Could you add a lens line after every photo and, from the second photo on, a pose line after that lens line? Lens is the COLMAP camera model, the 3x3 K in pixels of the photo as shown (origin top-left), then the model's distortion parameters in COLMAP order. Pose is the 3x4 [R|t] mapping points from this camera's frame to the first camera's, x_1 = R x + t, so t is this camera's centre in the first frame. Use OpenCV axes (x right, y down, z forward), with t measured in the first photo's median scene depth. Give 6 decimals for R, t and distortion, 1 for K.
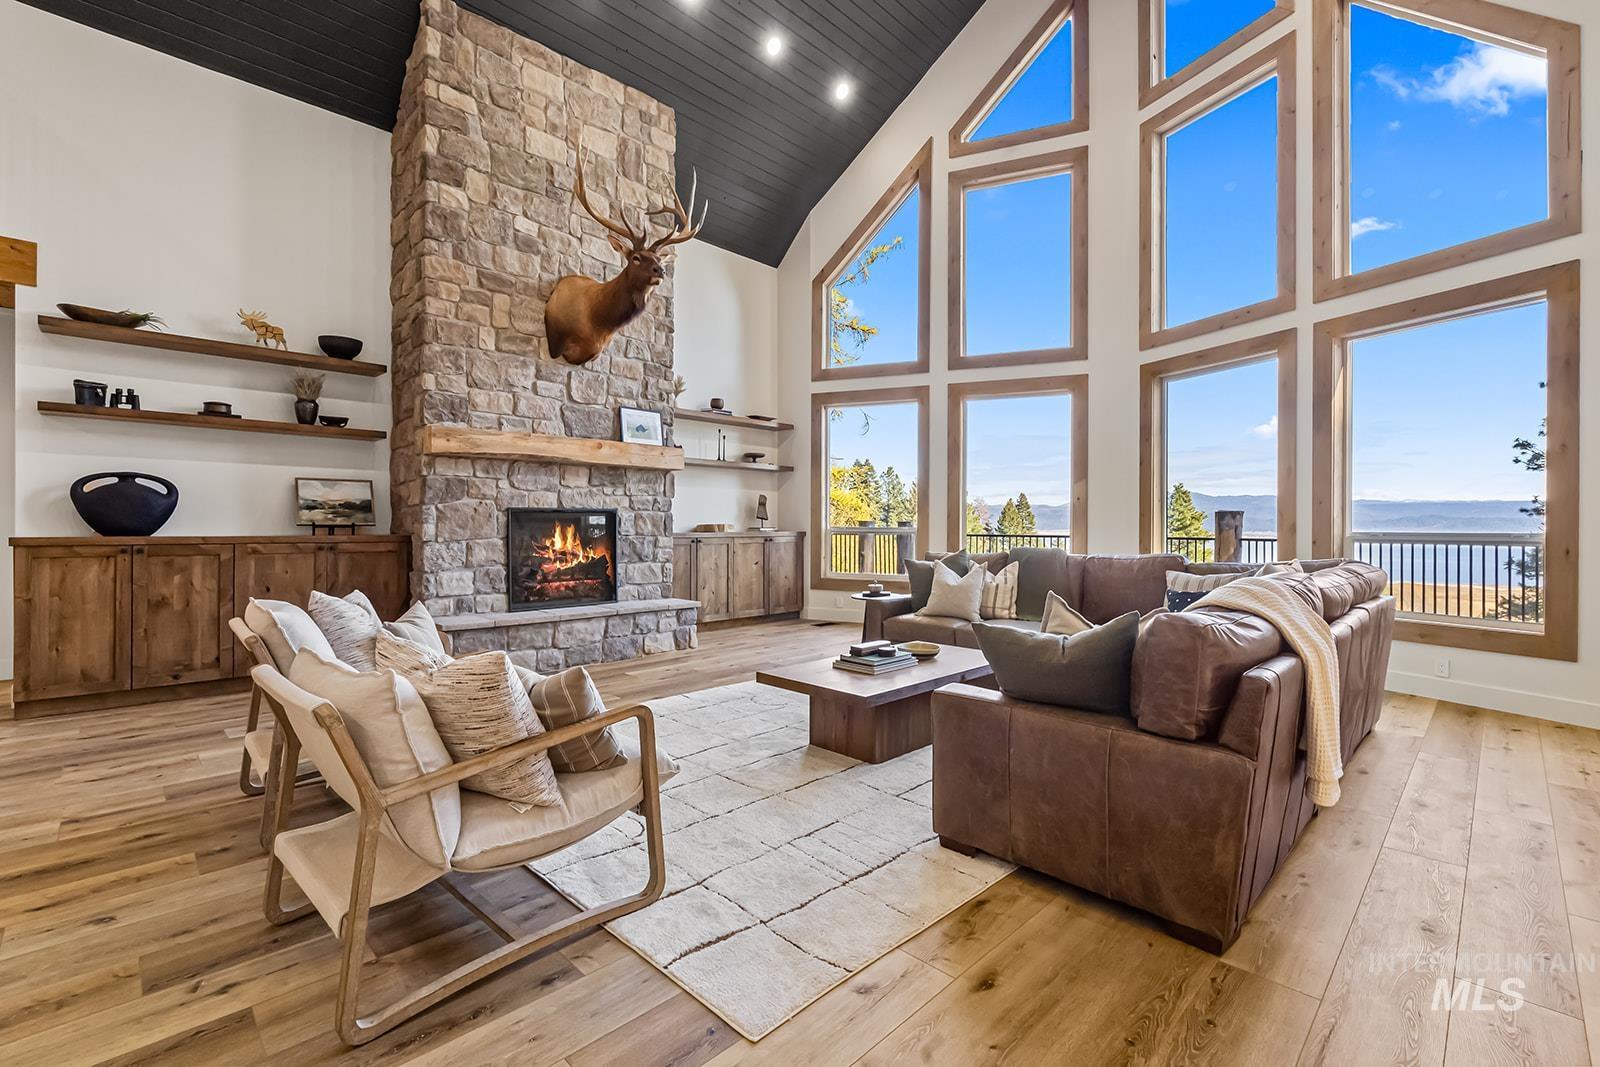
lens RADIAL K [[706.3, 0, 796.4], [0, 706.3, 526.3], [0, 0, 1]] dist [-0.020099, -0.000658]
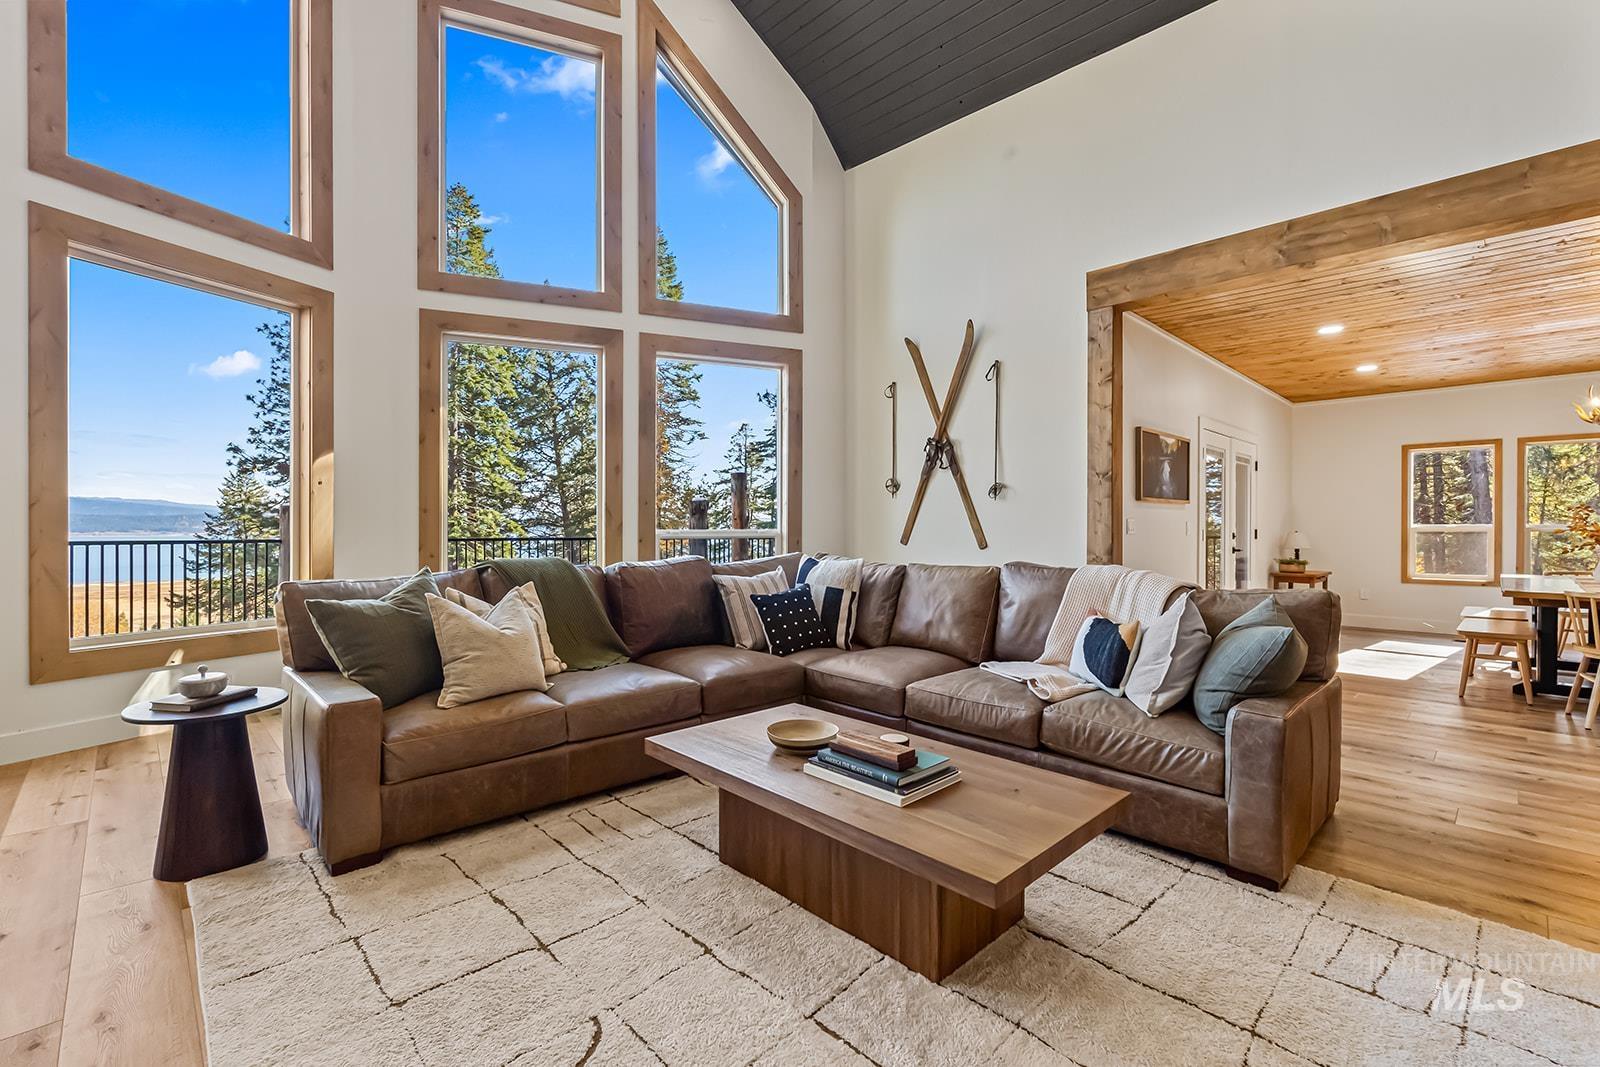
lens RADIAL K [[721.8, 0, 808.9], [0, 721.8, 534.6], [0, 0, 1]] dist [-0.001169, -0.000751]
pose [[0.019660, -0.011645, 0.999739, -0.247284], [-0.001122, 0.999931, 0.011669, -0.003079], [-0.999806, -0.001351, 0.019645, 0.553060]]
